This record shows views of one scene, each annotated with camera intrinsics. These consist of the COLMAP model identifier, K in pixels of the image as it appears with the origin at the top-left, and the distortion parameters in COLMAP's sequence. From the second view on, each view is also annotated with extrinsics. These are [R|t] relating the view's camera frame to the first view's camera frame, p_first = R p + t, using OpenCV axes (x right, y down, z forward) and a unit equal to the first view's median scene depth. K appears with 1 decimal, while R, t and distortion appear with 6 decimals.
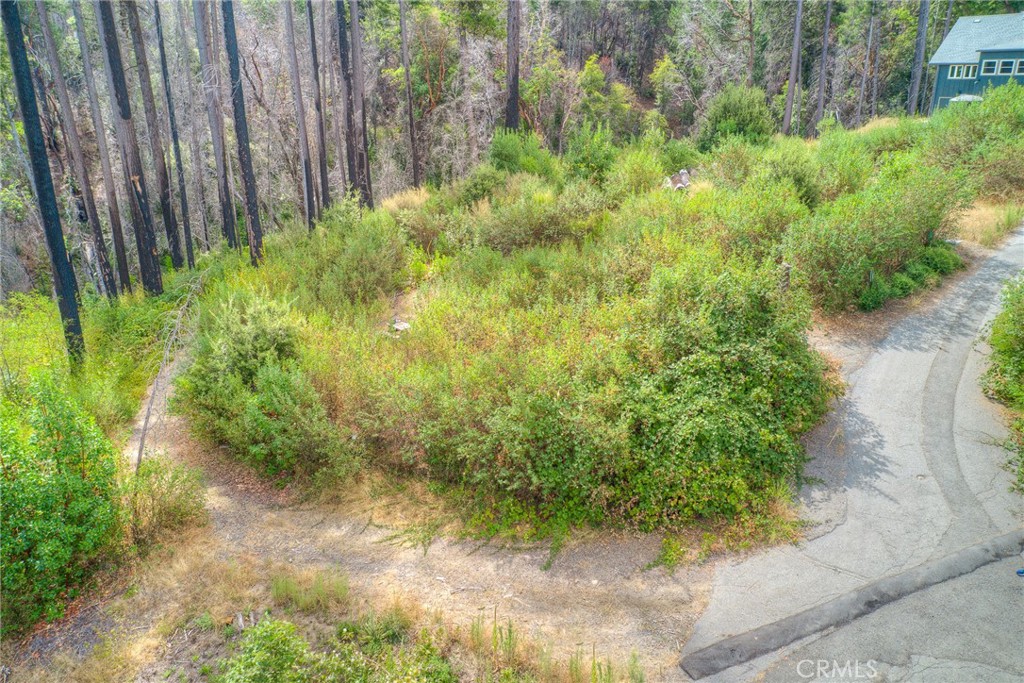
lens RADIAL K [[781.2, 0, 513.6], [0, 781.2, 341.8], [0, 0, 1]] dist [0.007053, 0.002485]
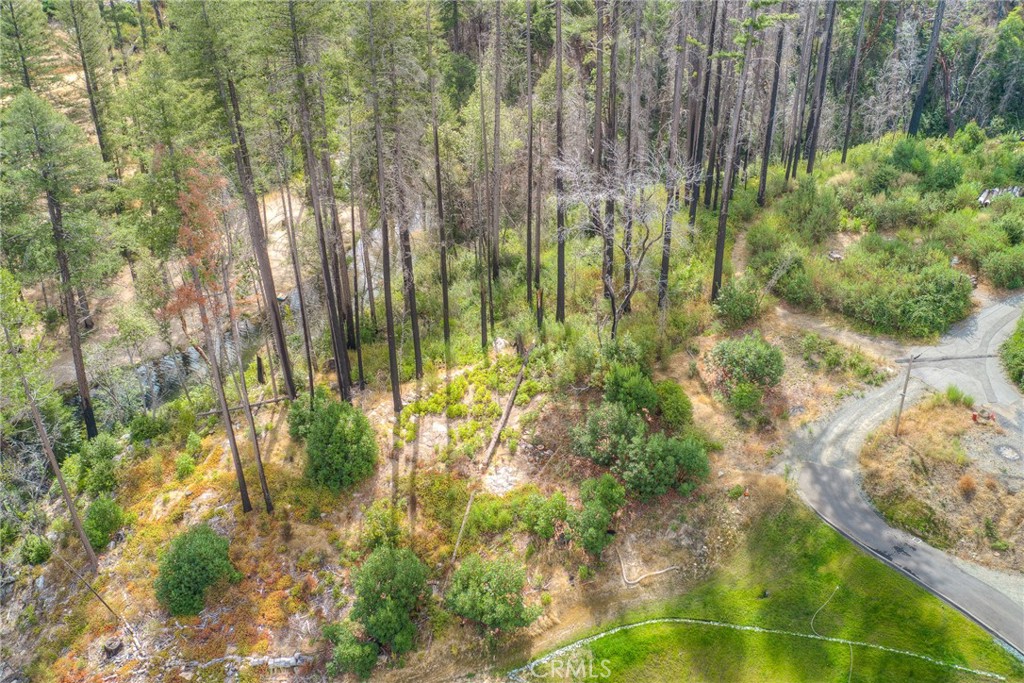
lens RADIAL K [[906.7, 0, 516.6], [0, 906.7, 338.4], [0, 0, 1]] dist [0.000247, 0.016372]
pose [[0.910297, 0.213012, -0.354945, 0.028454], [-0.137796, 0.964470, 0.225412, -0.426876], [0.390349, -0.156282, 0.907306, -3.225182]]
